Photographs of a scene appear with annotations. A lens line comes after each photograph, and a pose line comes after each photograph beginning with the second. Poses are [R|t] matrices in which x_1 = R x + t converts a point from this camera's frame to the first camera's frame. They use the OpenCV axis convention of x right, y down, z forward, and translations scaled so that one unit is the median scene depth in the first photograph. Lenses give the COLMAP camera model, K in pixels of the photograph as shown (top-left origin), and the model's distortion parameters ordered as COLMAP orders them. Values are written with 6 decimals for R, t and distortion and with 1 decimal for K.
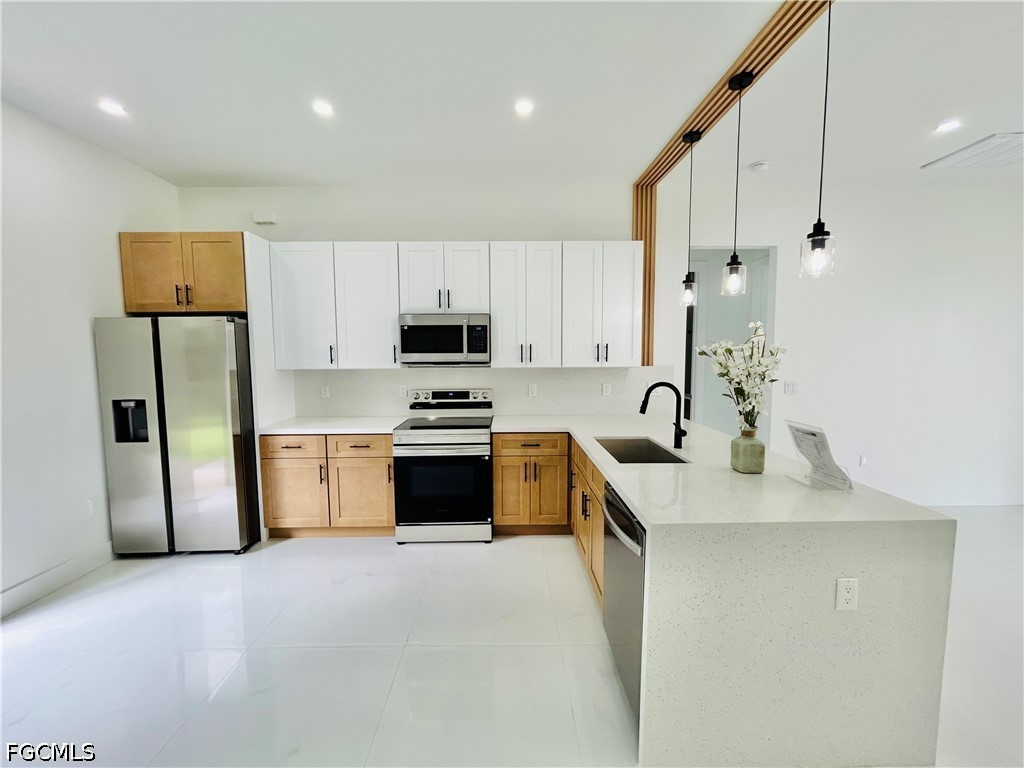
lens RADIAL K [[413.4, 0, 508.5], [0, 413.4, 383.4], [0, 0, 1]] dist [0.000319, 0.000215]
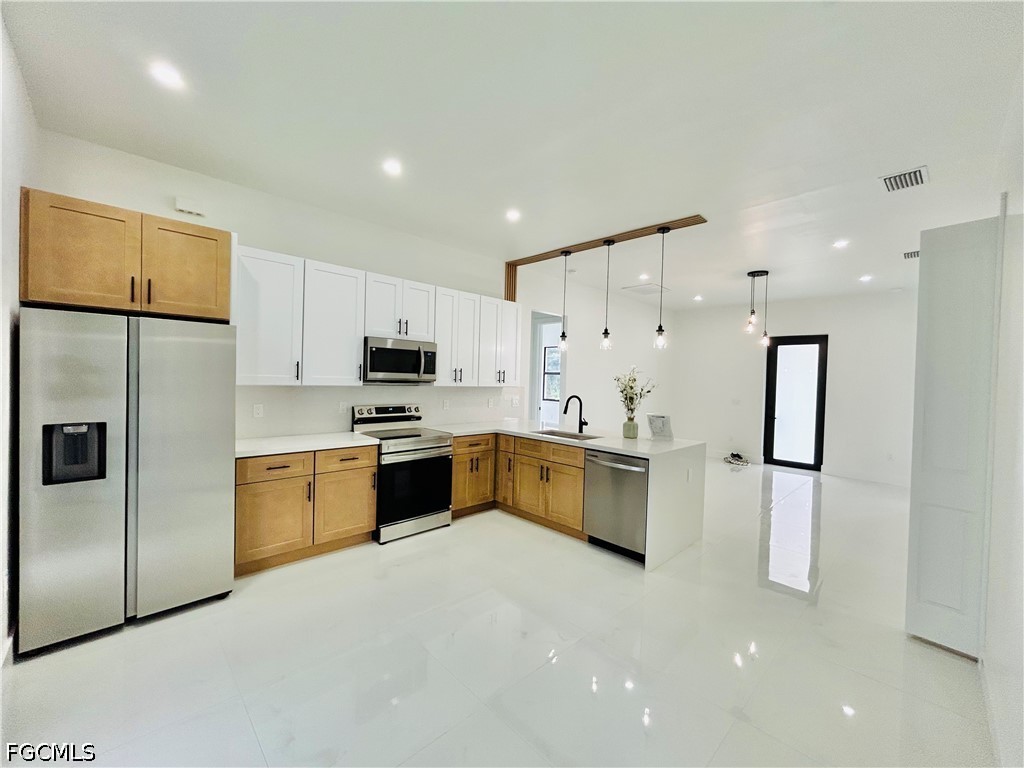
lens RADIAL K [[413.4, 0, 508.5], [0, 413.4, 383.4], [0, 0, 1]] dist [0.000319, 0.000215]
pose [[0.728576, 0.016762, 0.684759, -0.784818], [0.020418, 0.998725, -0.046172, 0.016611], [-0.684660, 0.047621, 0.727305, -0.055306]]
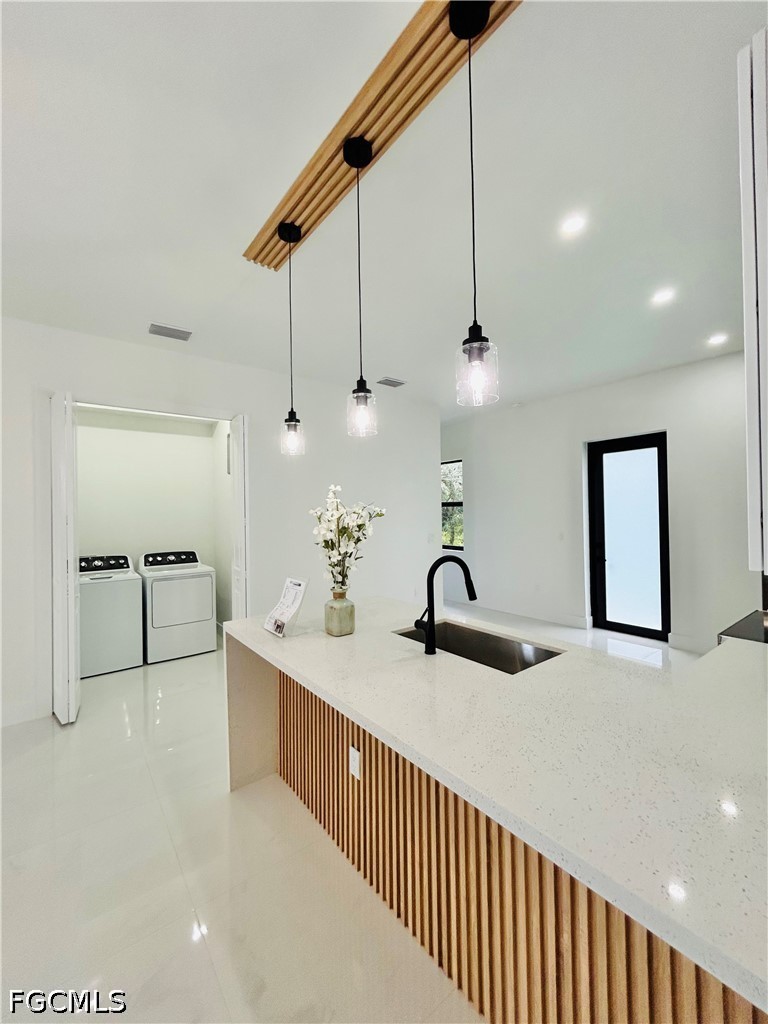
lens RADIAL K [[413.4, 0, 384.0], [0, 413.4, 512.0], [0, 0, 1]] dist [0.000319, 0.000215]
pose [[-0.799329, 0.016972, -0.600654, 0.676753], [-0.027577, 0.997512, 0.064884, -0.089456], [0.600260, 0.068428, -0.796872, 1.159177]]
